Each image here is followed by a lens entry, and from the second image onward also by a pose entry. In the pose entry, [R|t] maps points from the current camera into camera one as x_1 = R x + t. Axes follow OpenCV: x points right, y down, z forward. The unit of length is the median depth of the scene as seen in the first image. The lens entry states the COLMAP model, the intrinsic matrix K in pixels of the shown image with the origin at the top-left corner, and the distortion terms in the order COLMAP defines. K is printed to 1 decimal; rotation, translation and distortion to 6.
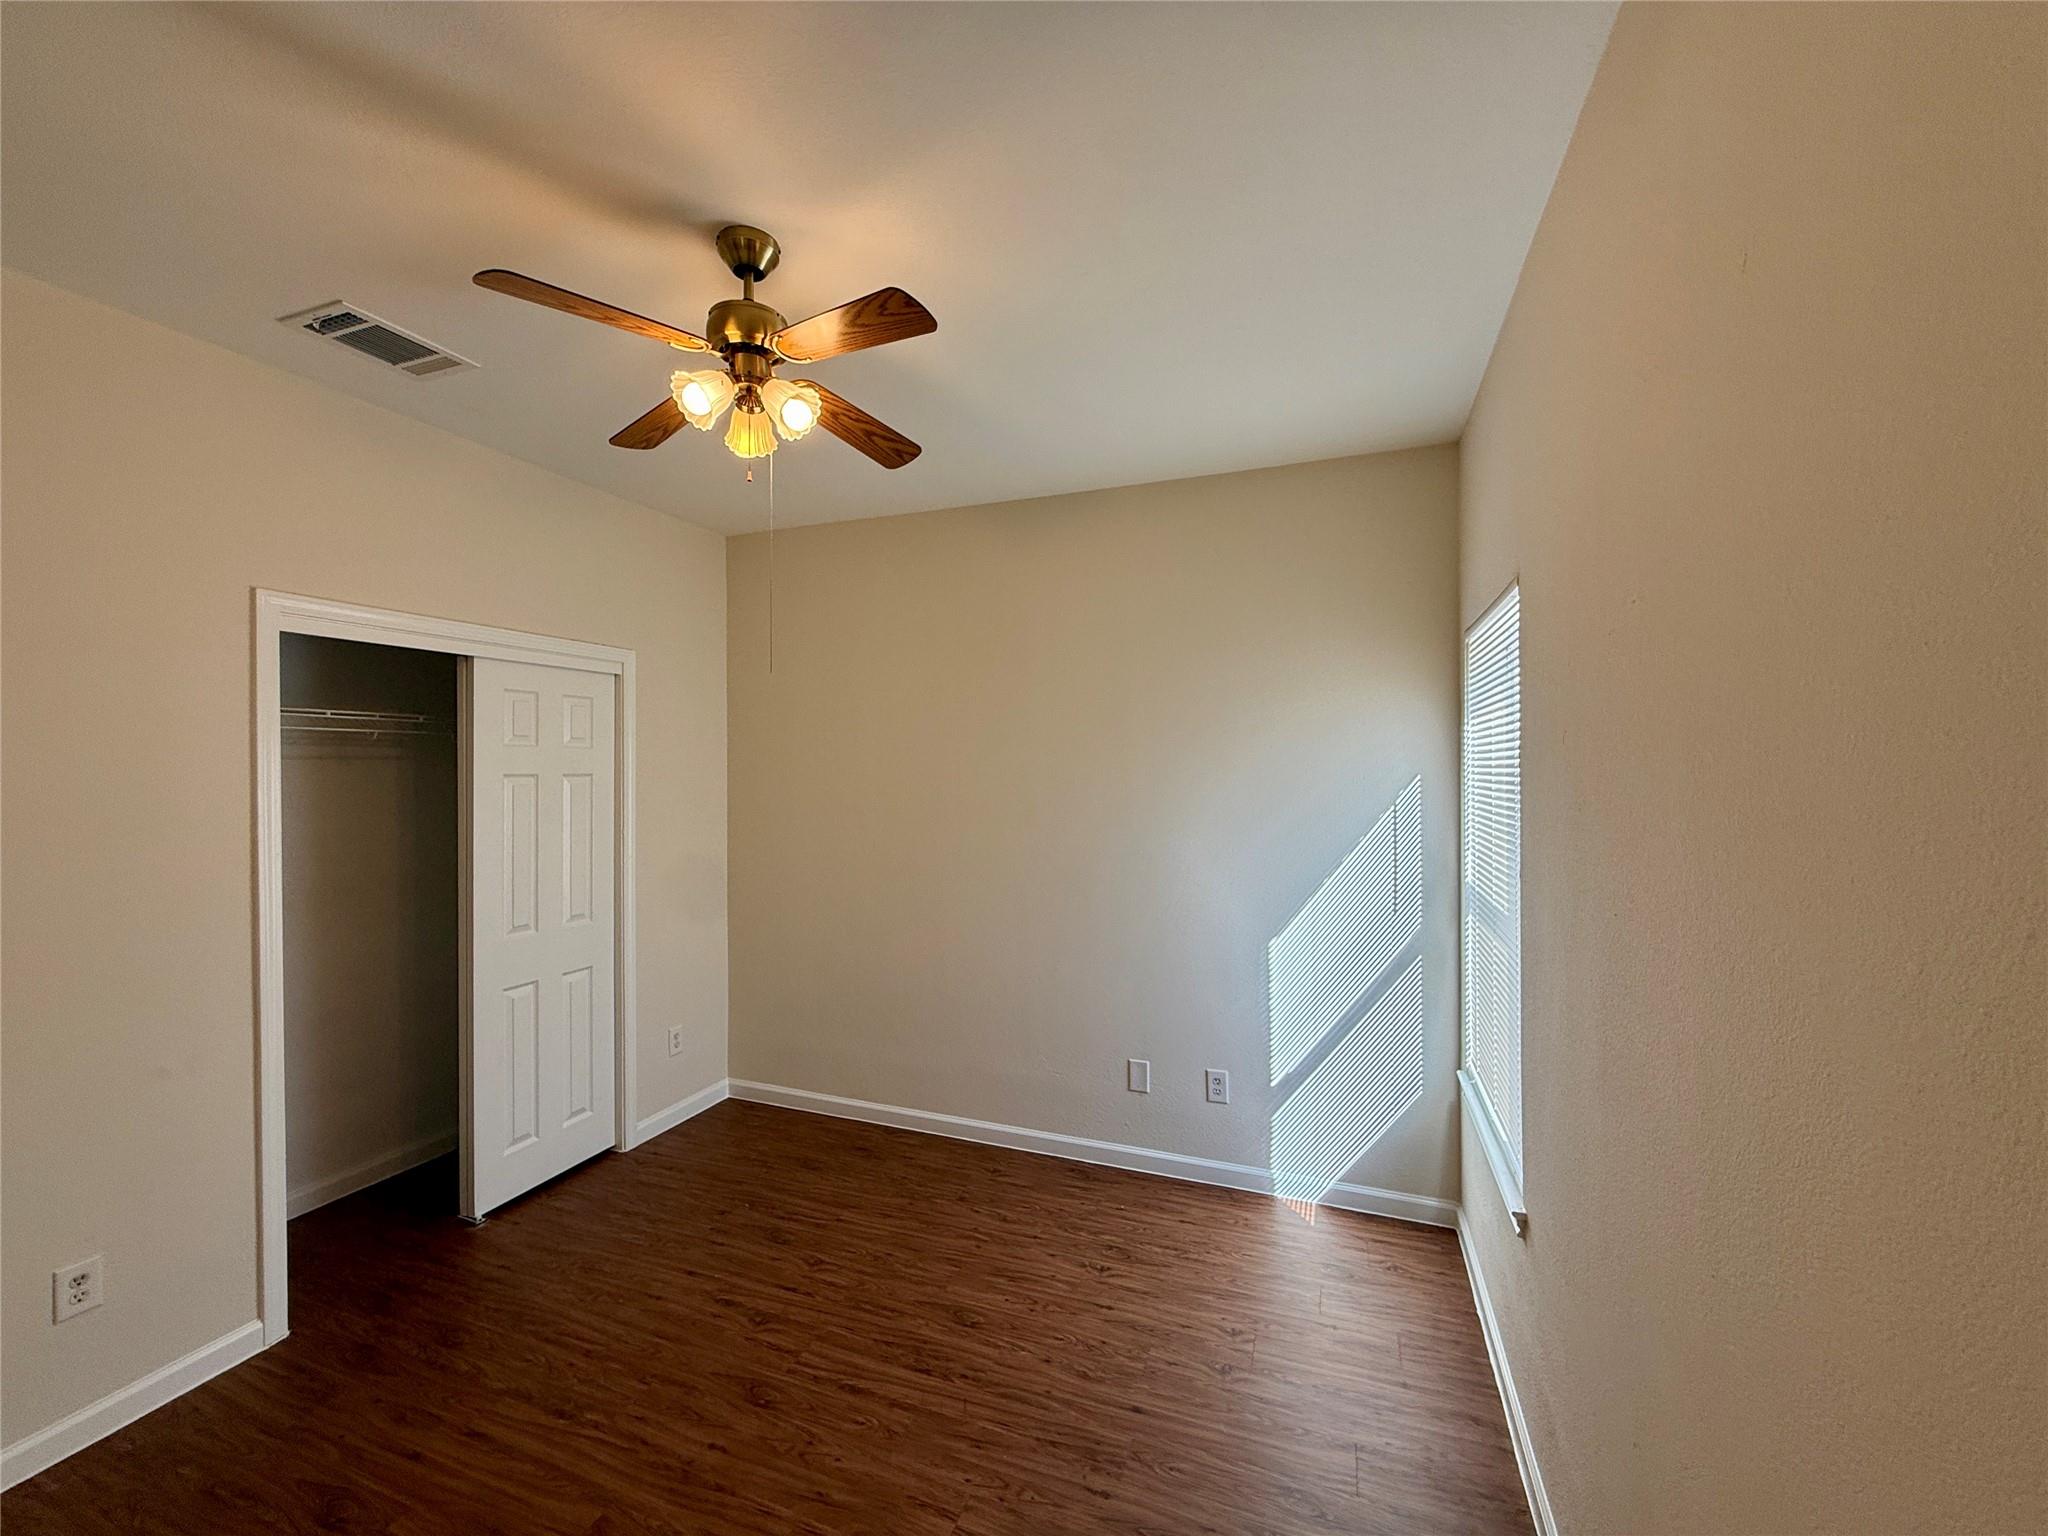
lens RADIAL K [[817.9, 0, 1018.5], [0, 817.9, 769.6], [0, 0, 1]] dist [-0.002676, 0.001073]
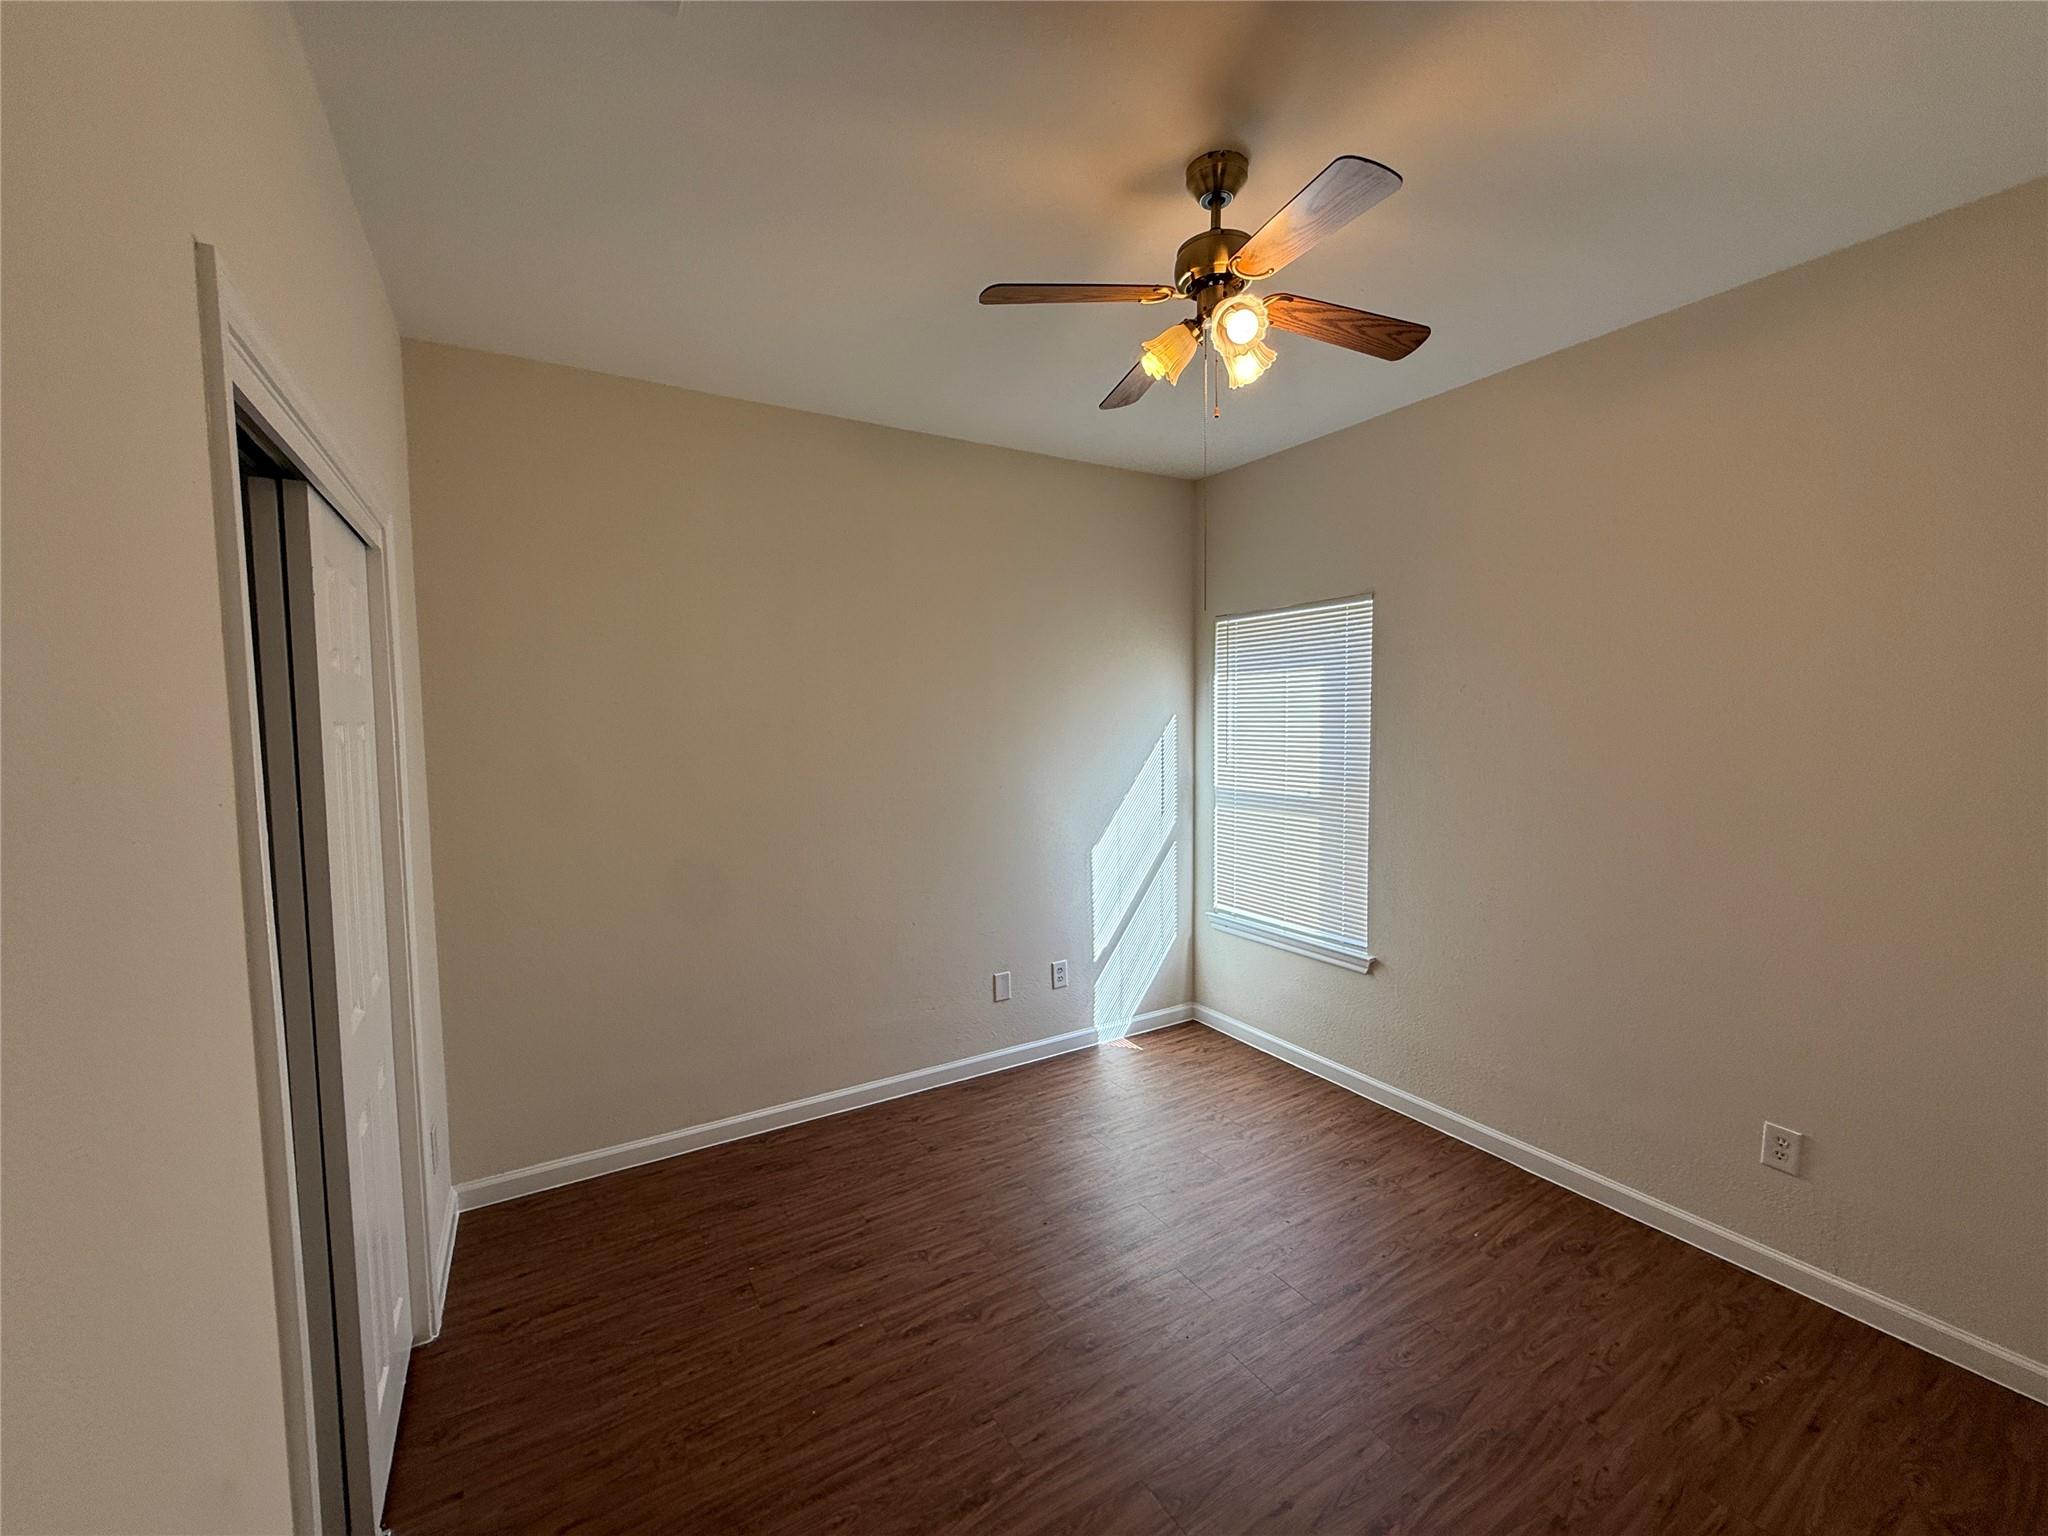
lens RADIAL K [[817.9, 0, 1018.5], [0, 817.9, 769.6], [0, 0, 1]] dist [-0.002676, 0.001073]
pose [[0.613959, -0.058255, 0.787185, -0.752538], [0.009601, 0.997750, 0.066349, 0.003940], [-0.789280, -0.033178, 0.613137, 0.325833]]
